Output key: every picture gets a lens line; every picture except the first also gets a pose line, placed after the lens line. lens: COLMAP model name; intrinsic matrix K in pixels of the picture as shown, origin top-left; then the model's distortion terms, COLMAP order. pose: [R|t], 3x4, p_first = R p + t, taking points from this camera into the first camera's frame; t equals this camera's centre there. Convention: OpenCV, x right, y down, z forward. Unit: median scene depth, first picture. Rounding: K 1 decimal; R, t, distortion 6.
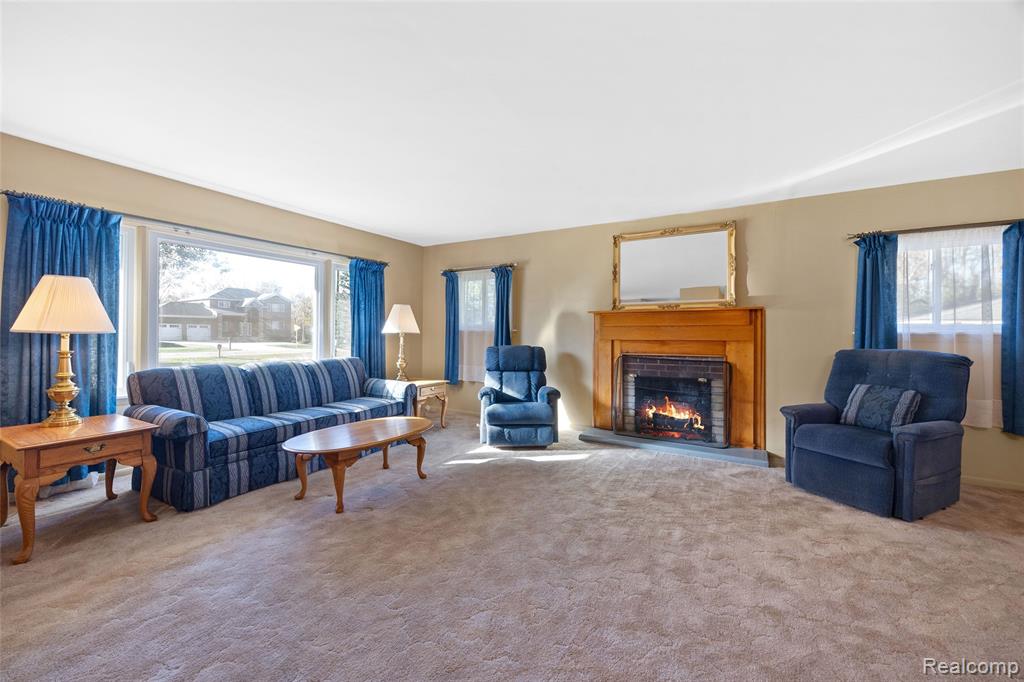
lens RADIAL K [[407.0, 0, 508.3], [0, 407.0, 333.8], [0, 0, 1]] dist [-0.000186, -0.000158]
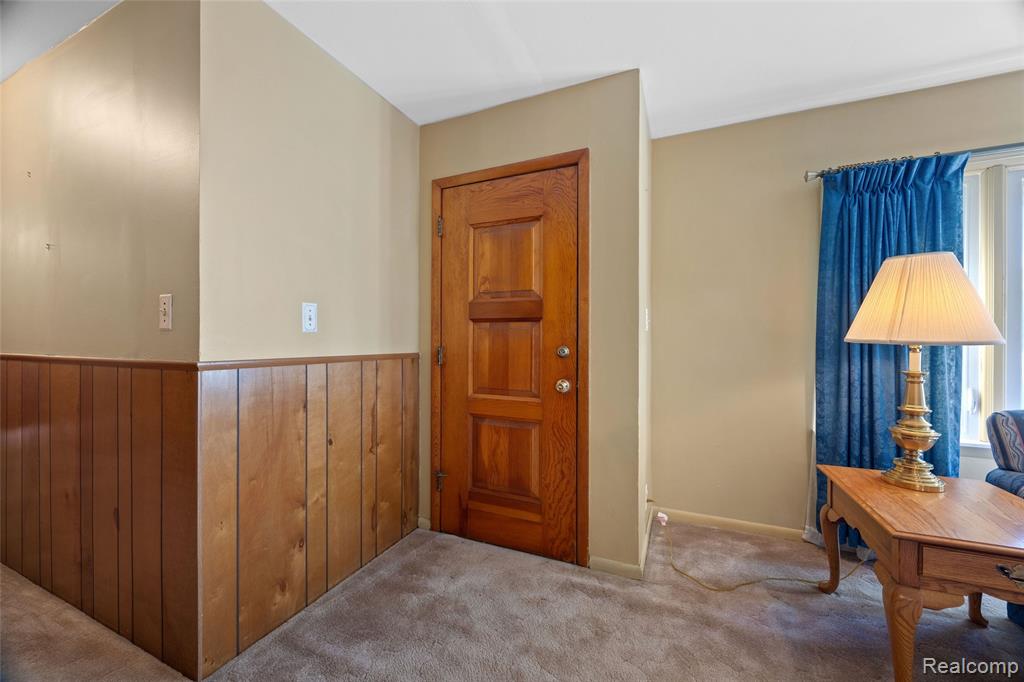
lens RADIAL K [[382.3, 0, 512.7], [0, 382.3, 342.5], [0, 0, 1]] dist [-0.000024, 0.000047]
pose [[0.121694, -0.004251, -0.992559, -0.369528], [0.002655, 0.999989, -0.003958, -0.001840], [0.992564, -0.002154, 0.121704, 0.191634]]
